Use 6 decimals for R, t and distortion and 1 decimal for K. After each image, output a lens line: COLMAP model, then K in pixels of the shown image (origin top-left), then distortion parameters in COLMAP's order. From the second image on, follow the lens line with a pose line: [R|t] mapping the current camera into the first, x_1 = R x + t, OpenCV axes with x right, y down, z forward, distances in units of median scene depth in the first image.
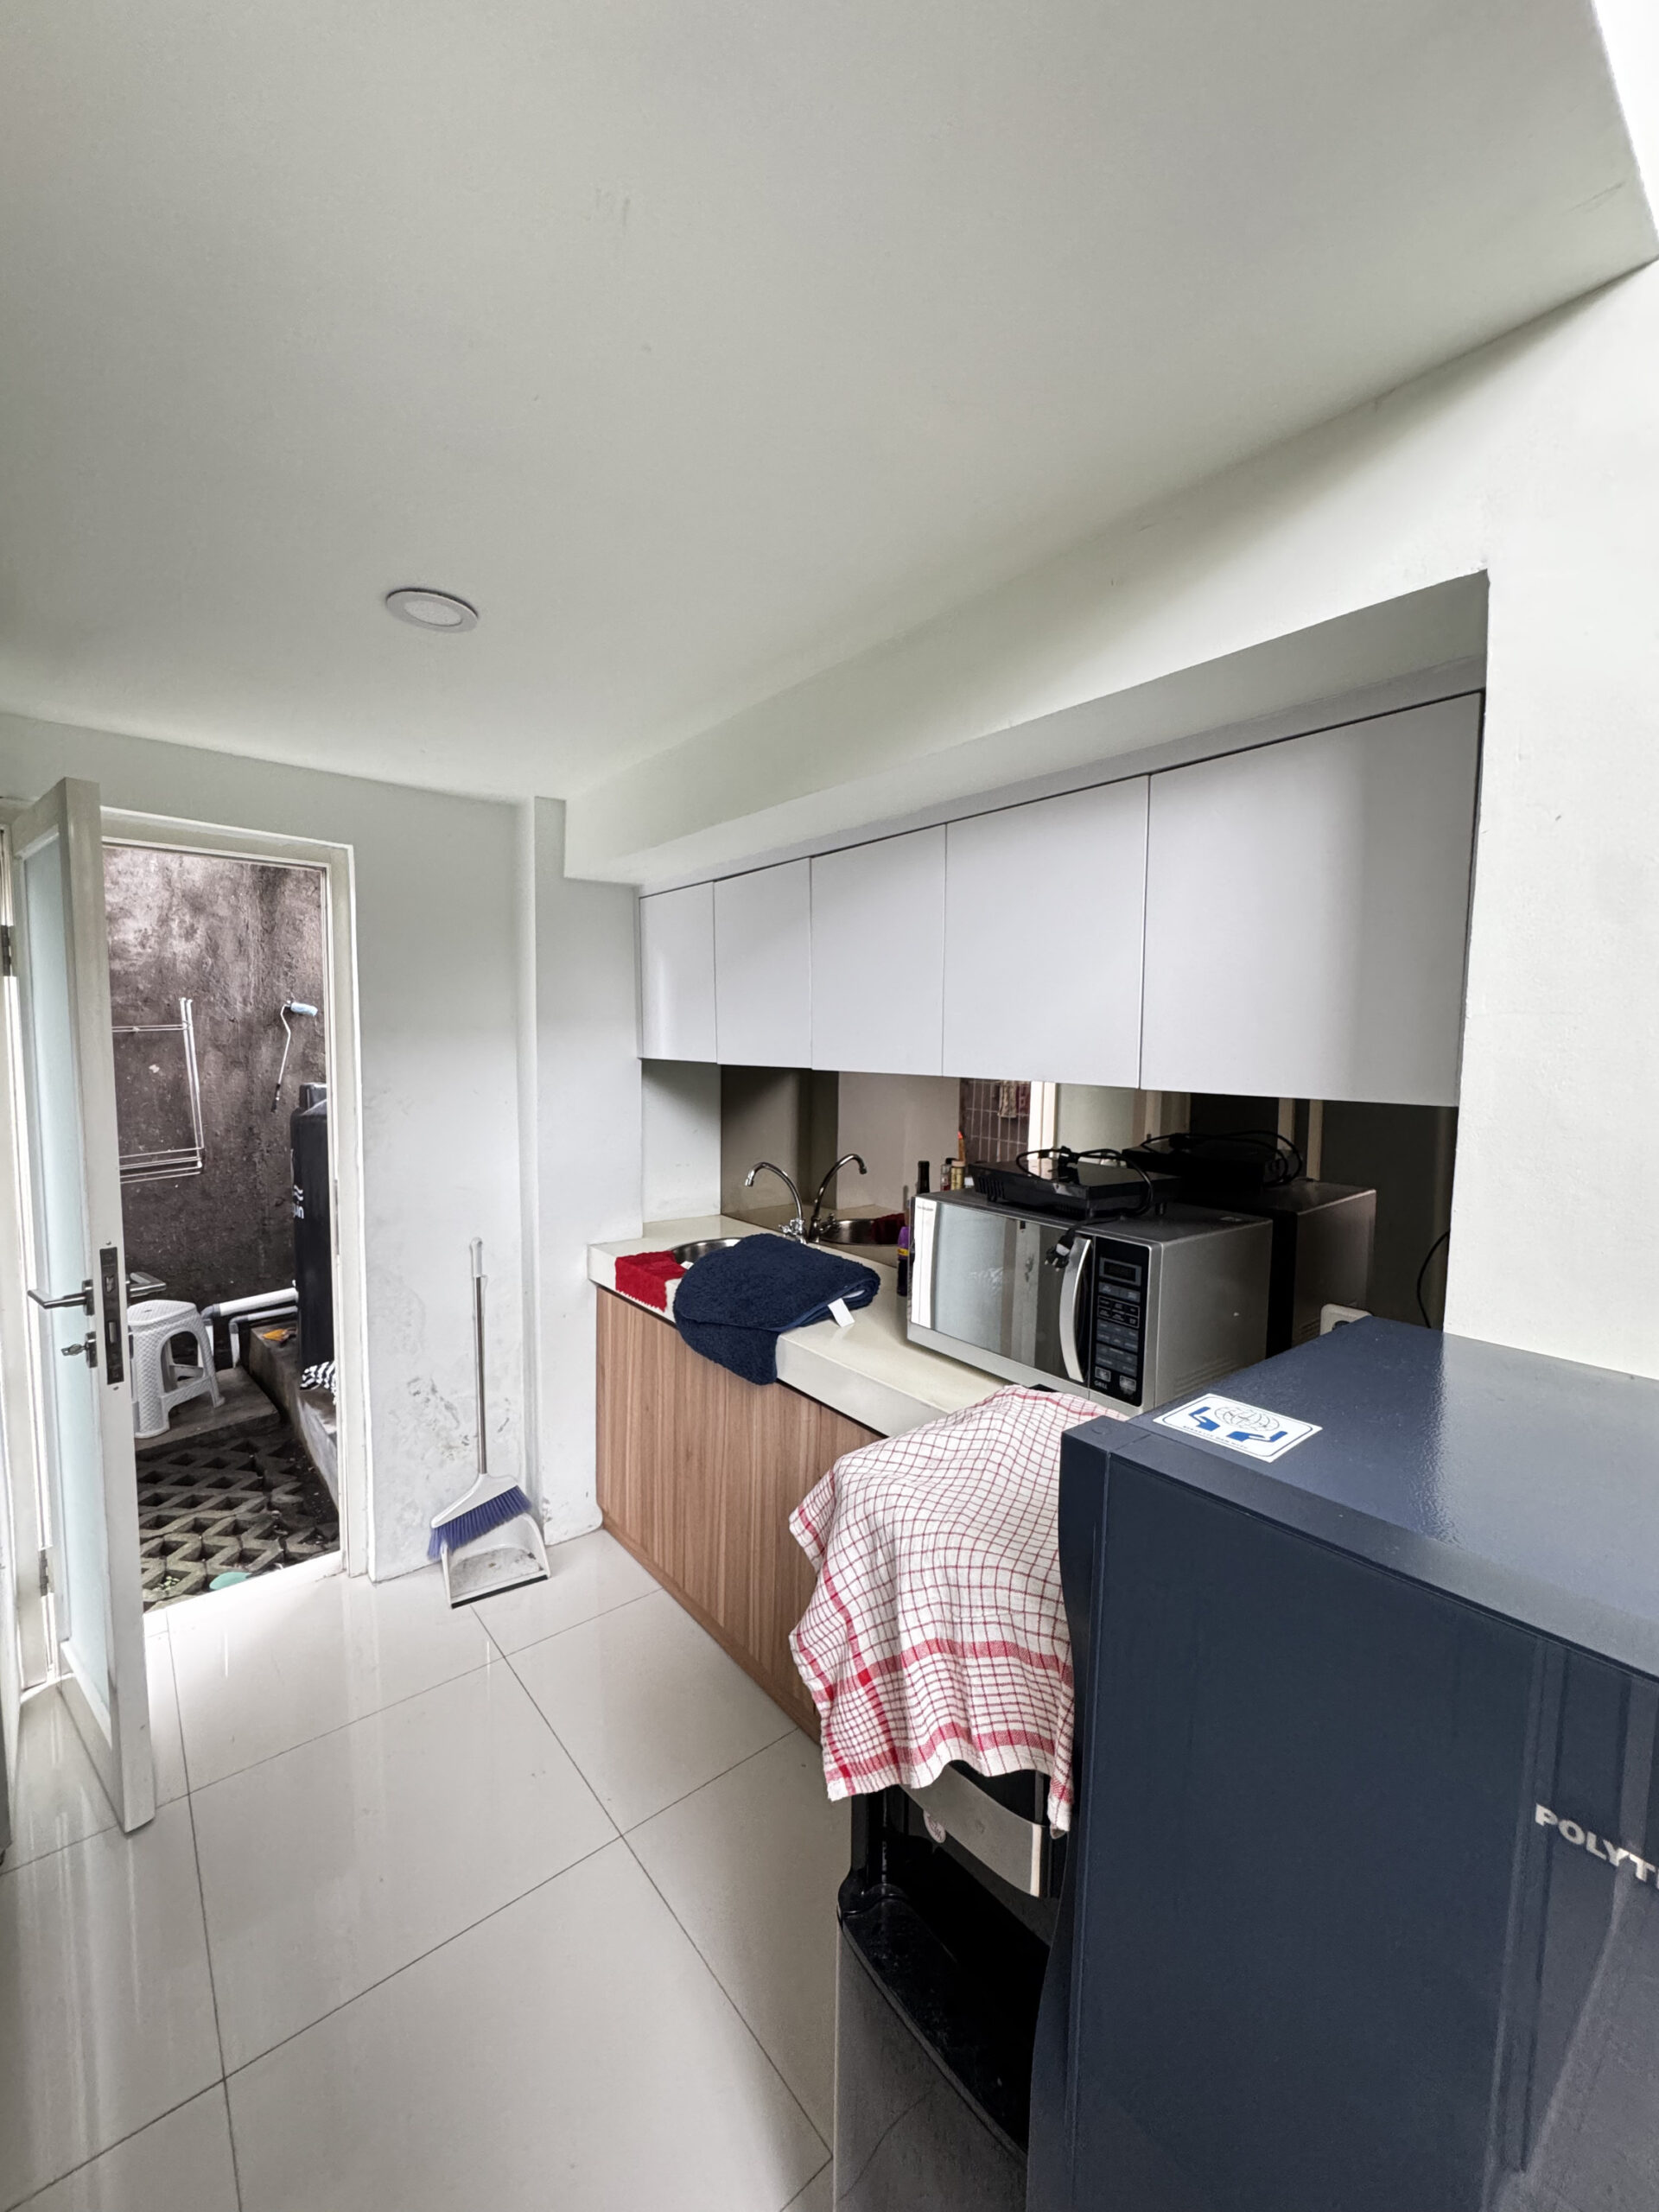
lens RADIAL K [[885.5, 0, 829.5], [0, 885.5, 1106.0], [0, 0, 1]] dist [-0.002352, 0.000333]
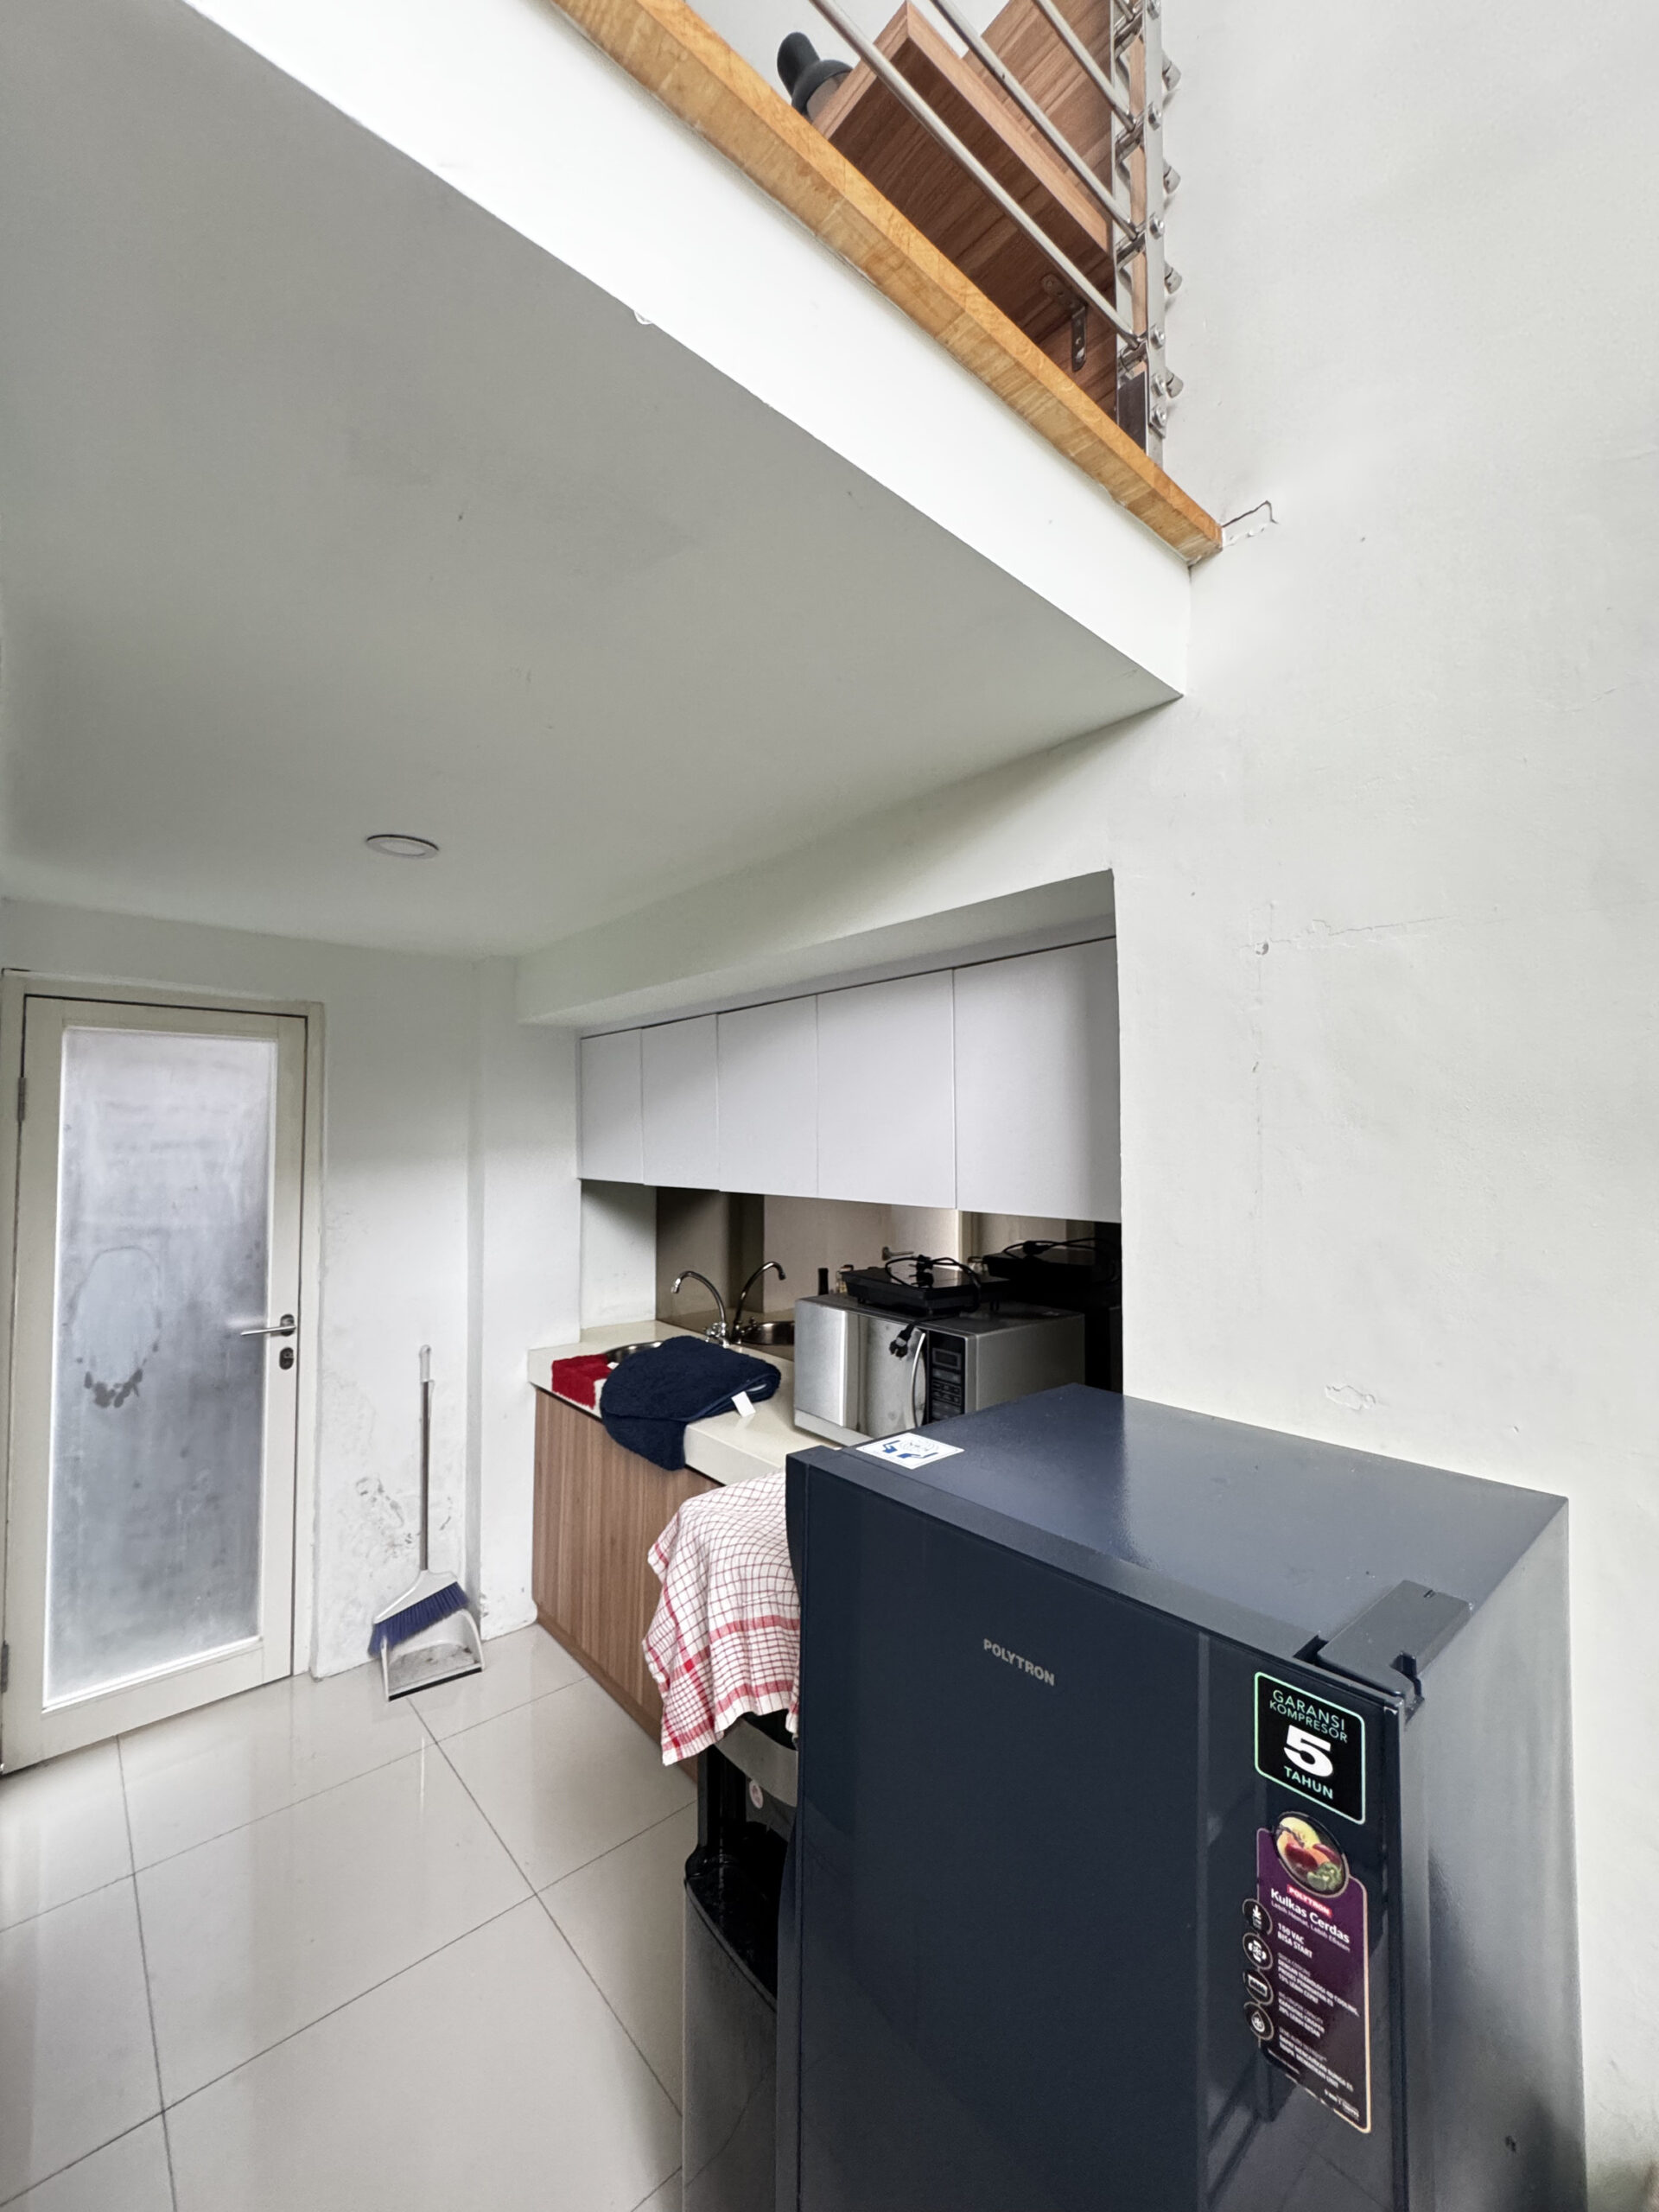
lens RADIAL K [[890.1, 0, 829.5], [0, 890.1, 1108.7], [0, 0, 1]] dist [-0.001544, 0.000750]
pose [[0.999402, -0.011450, 0.032626, 0.091972], [0.014980, 0.993809, -0.110085, -0.018772], [-0.031164, 0.110508, 0.993387, -0.192579]]
